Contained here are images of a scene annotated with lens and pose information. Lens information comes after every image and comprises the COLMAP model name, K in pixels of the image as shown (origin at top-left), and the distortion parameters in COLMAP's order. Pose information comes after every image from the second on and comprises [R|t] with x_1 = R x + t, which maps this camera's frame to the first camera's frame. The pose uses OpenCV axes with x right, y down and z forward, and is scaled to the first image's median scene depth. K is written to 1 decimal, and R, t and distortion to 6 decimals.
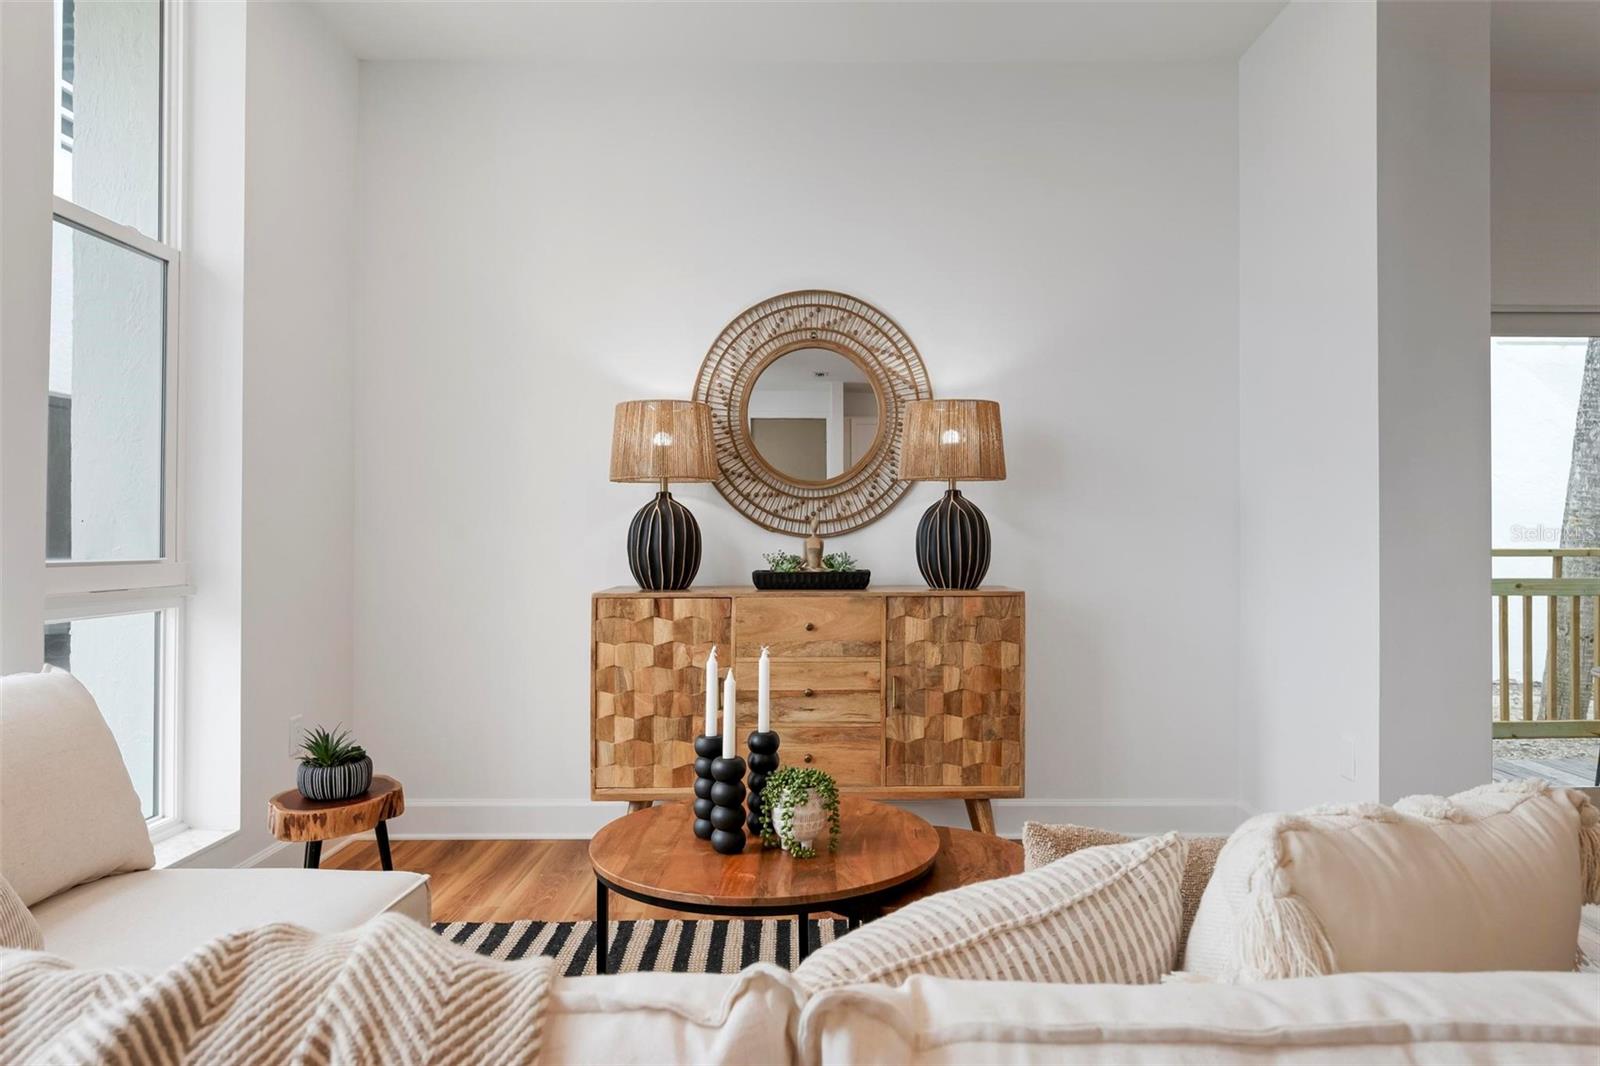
lens RADIAL K [[1009.3, 0, 848.2], [0, 1009.3, 532.3], [0, 0, 1]] dist [-0.023944, -0.005472]
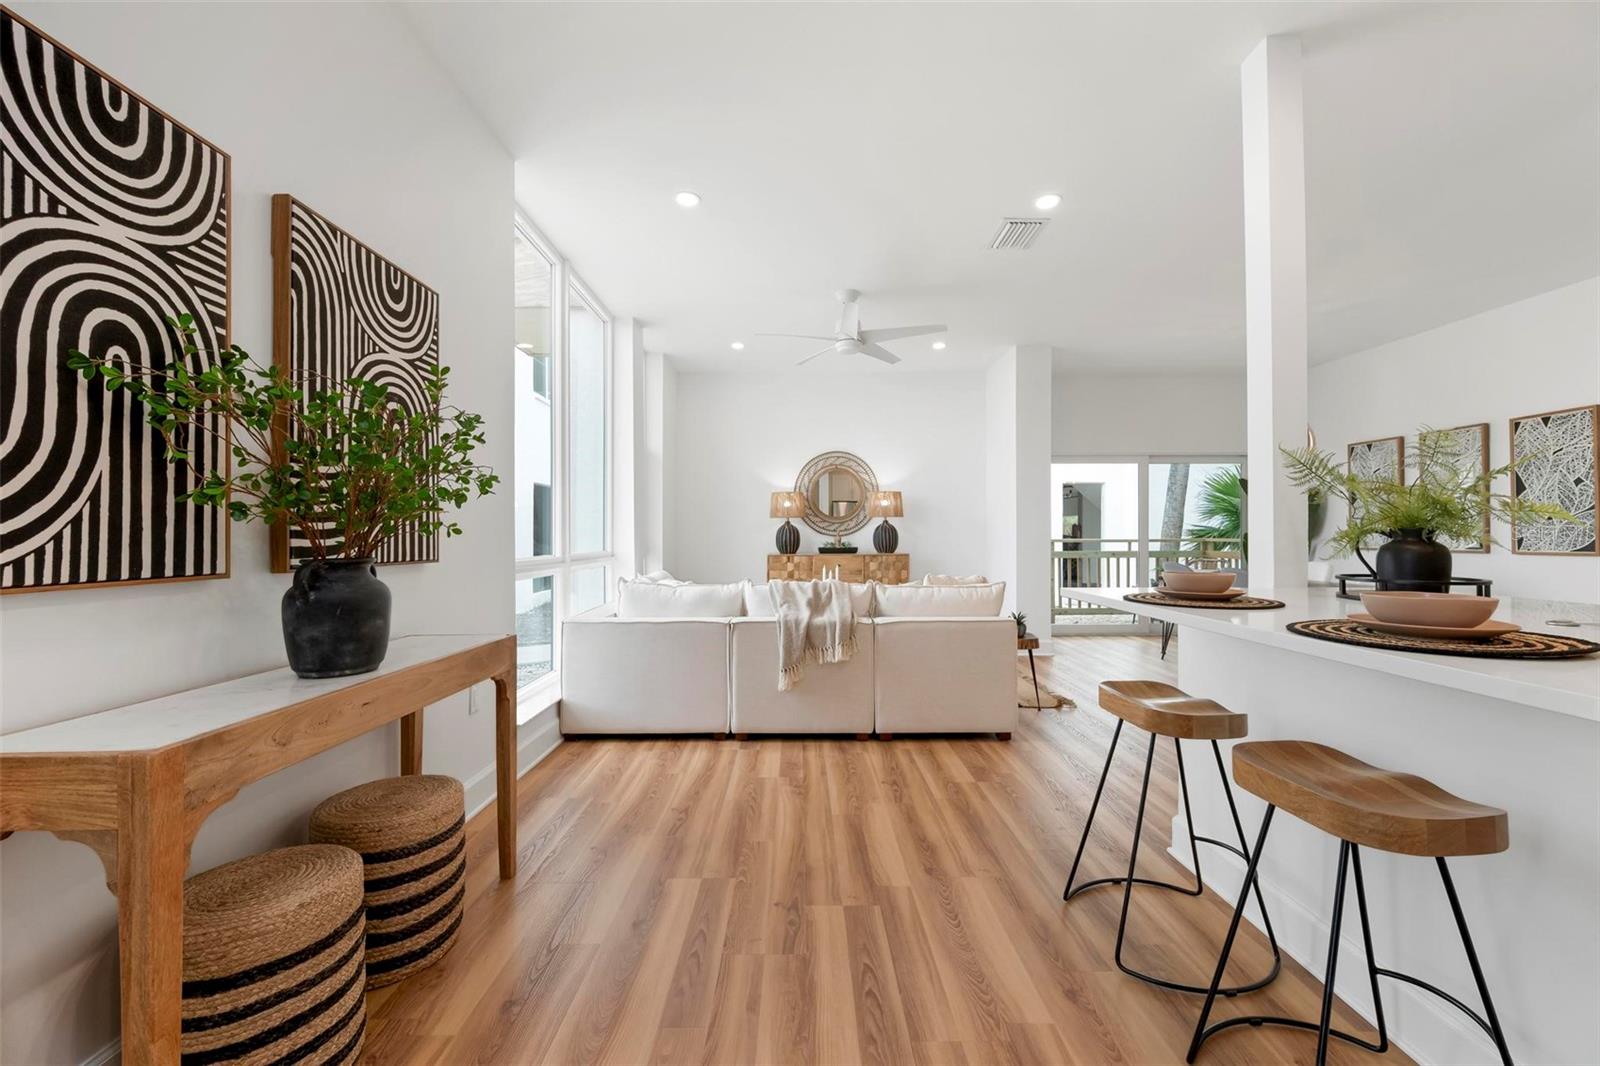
lens RADIAL K [[619.1, 0, 804.8], [0, 619.1, 532.8], [0, 0, 1]] dist [-0.001874, -0.000138]
pose [[0.999867, -0.003792, -0.015884, -0.105533], [0.003869, 0.999981, 0.004832, -0.014313], [0.015866, -0.004892, 0.999862, -0.839064]]
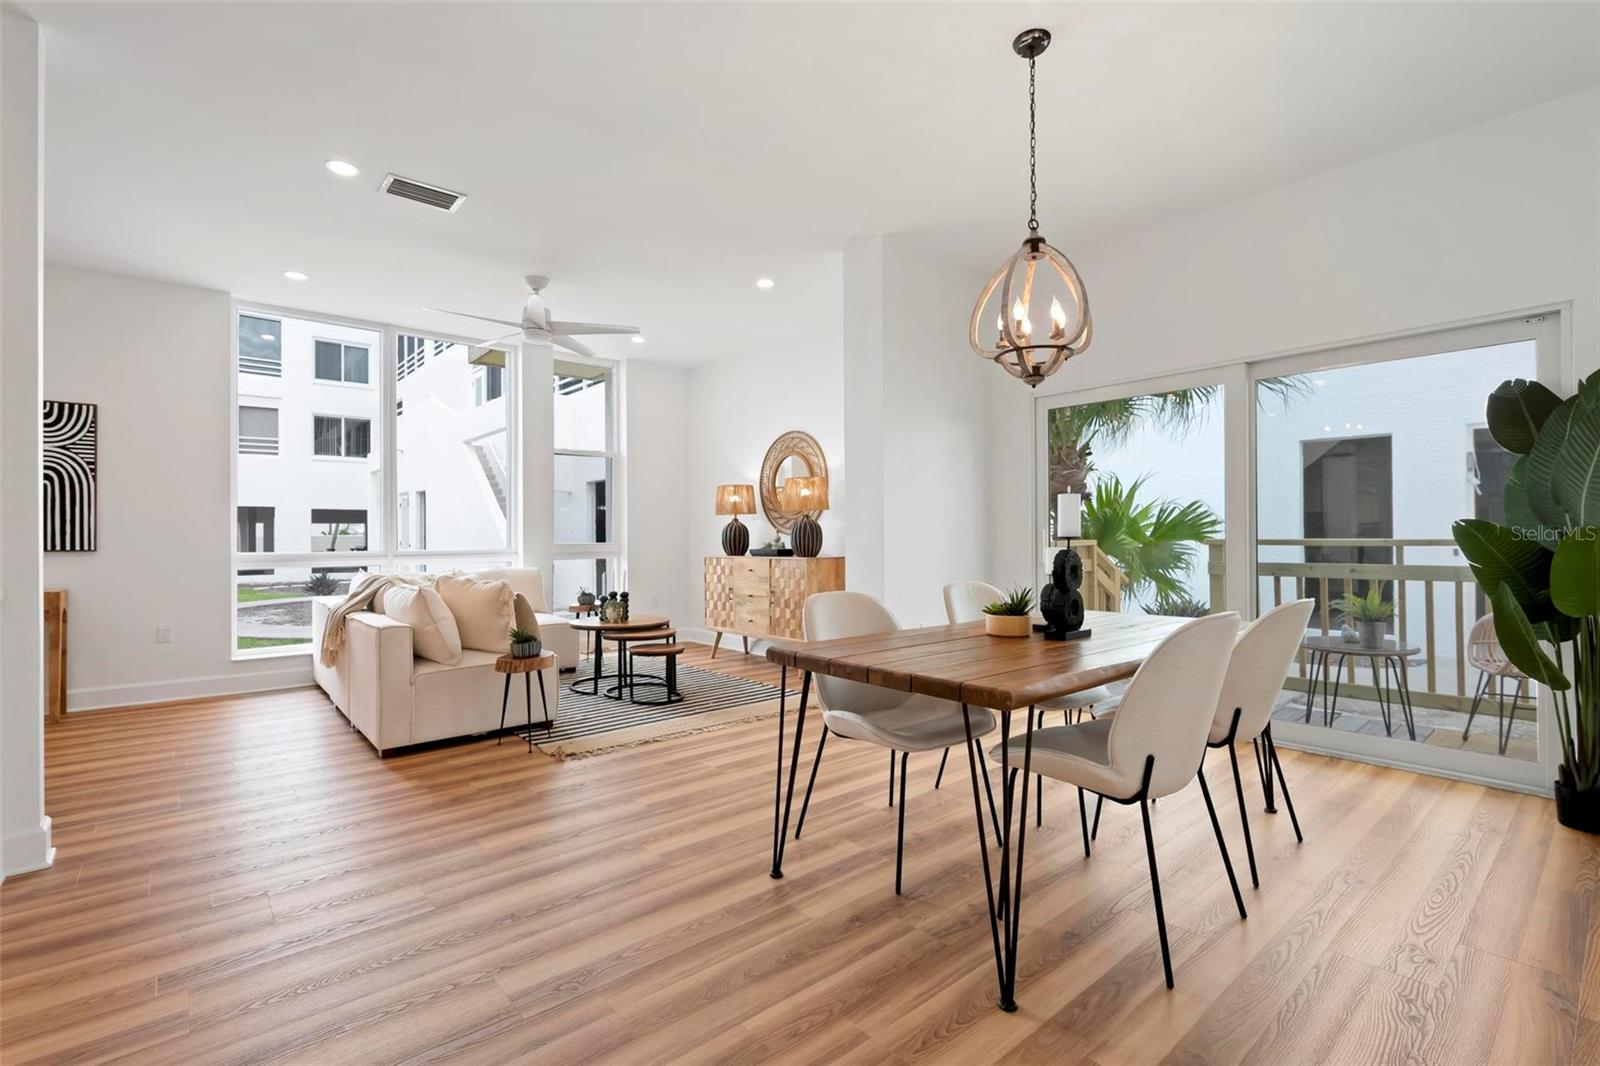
lens RADIAL K [[719.4, 0, 804.9], [0, 719.4, 536.8], [0, 0, 1]] dist [-0.001858, -0.000356]
pose [[0.646150, -0.005446, -0.763191, 1.380676], [0.013002, 0.999908, 0.003873, 0.003190], [0.763100, -0.012425, 0.646161, -0.078937]]
